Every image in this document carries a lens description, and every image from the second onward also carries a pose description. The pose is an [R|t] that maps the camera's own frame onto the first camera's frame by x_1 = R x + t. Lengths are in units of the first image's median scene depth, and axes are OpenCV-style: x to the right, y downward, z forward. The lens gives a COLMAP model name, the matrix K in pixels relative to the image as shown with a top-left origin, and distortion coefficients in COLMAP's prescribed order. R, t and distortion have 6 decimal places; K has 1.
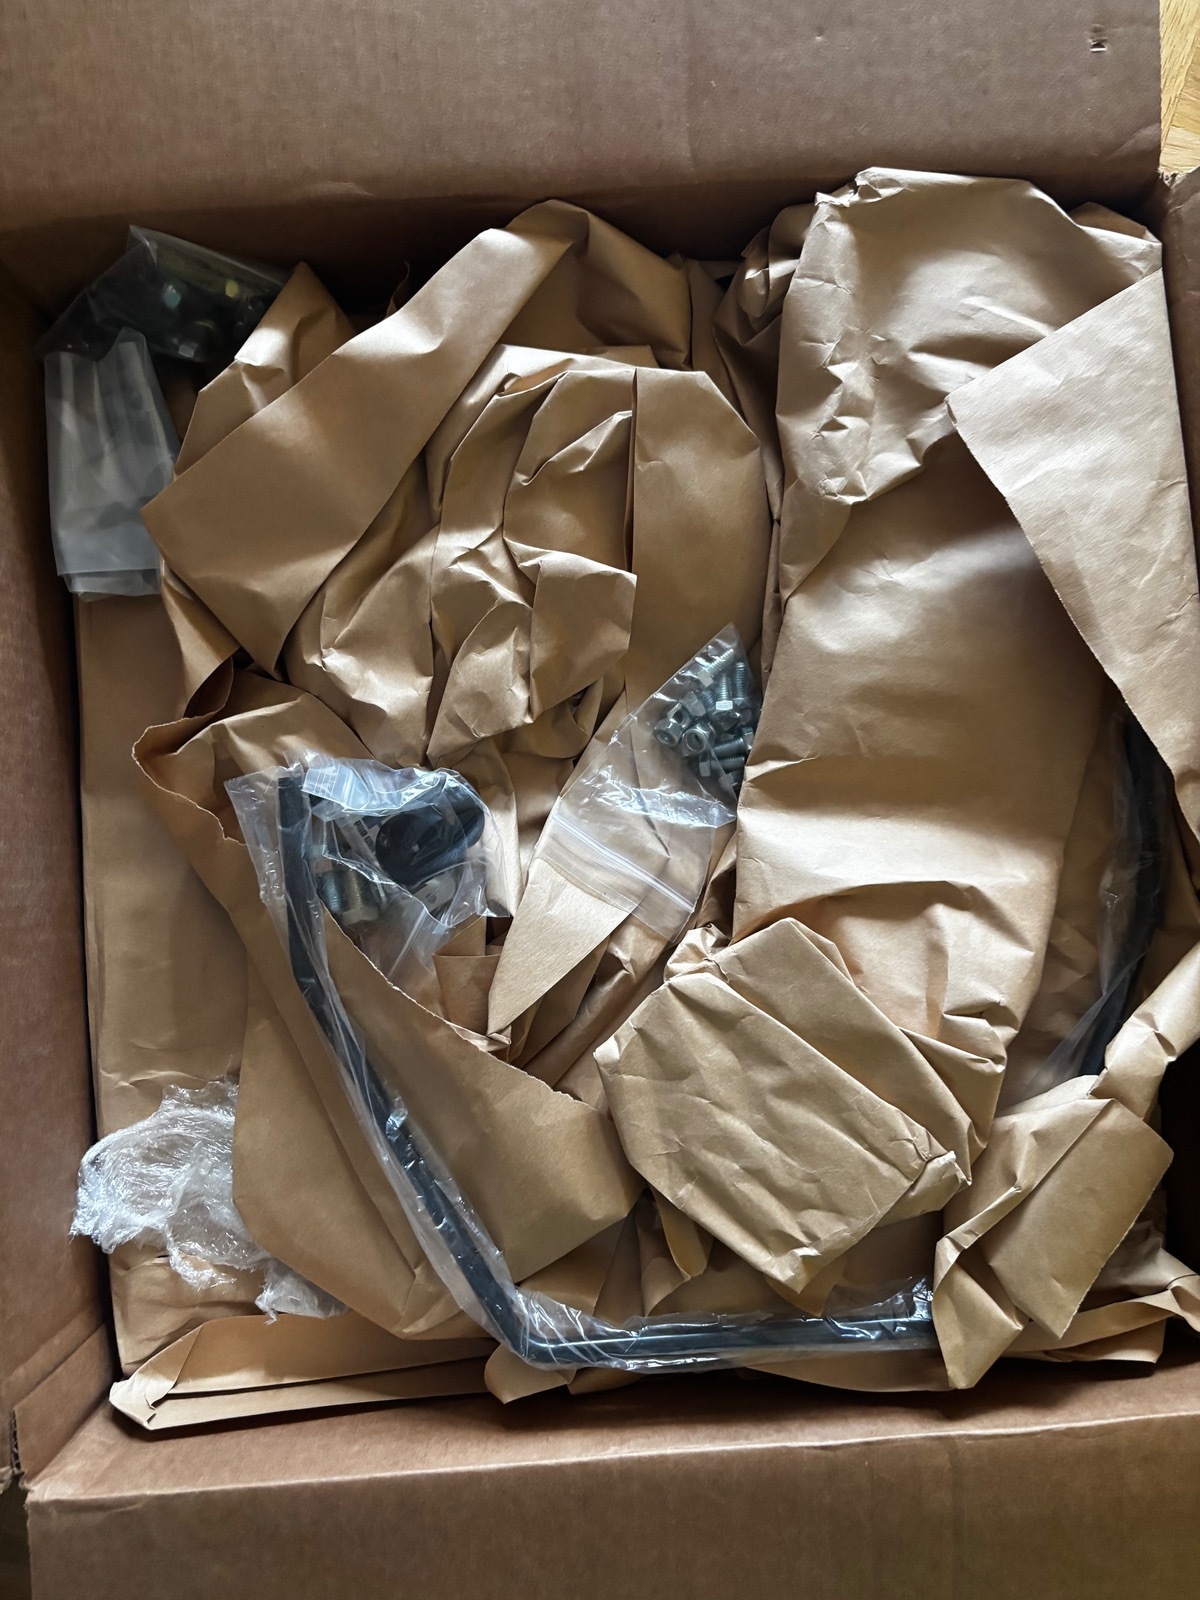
lens RADIAL K [[1226.9, 0, 637.0], [0, 1226.9, 798.3], [0, 0, 1]] dist [-0.002471, -0.000660]
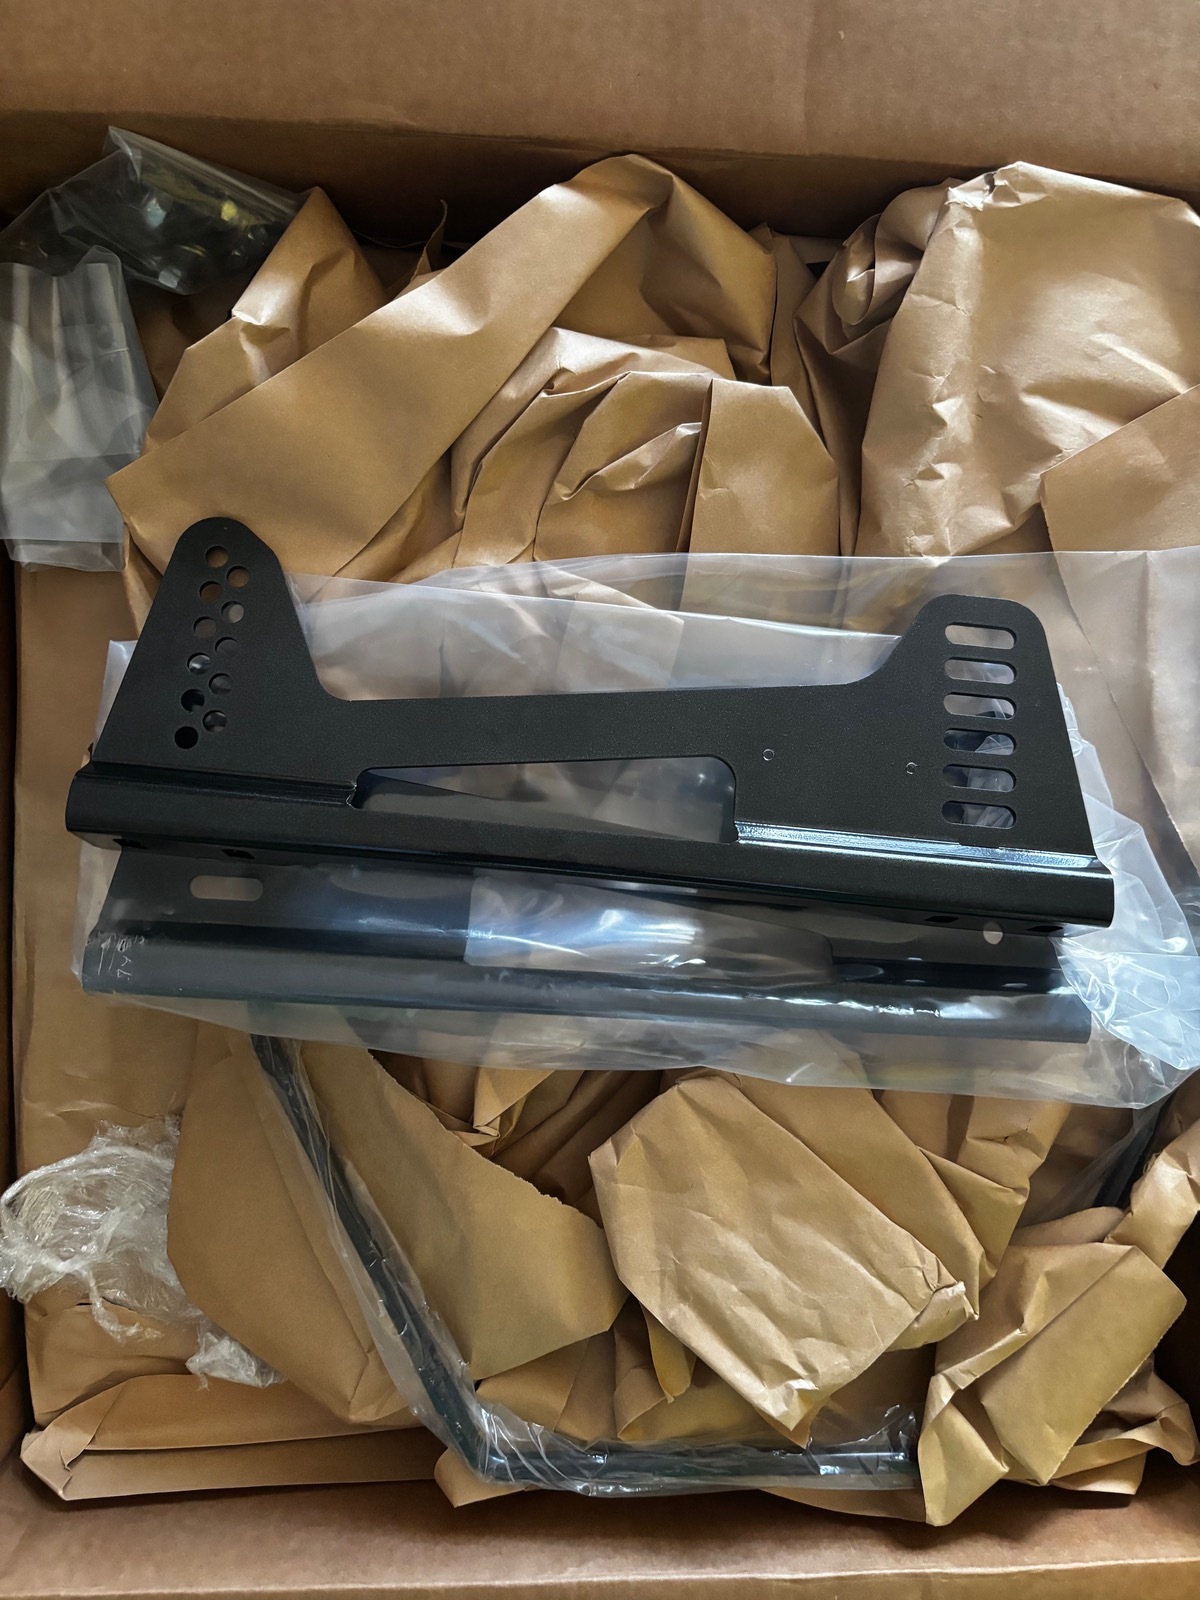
lens RADIAL K [[1204.9, 0, 640.0], [0, 1204.9, 766.2], [0, 0, 1]] dist [0.060270, -0.081986]
pose [[0.993572, 0.092429, 0.065354, -0.079827], [-0.099172, 0.989100, 0.108843, -0.170928], [-0.054581, -0.114624, 0.991908, 0.138008]]
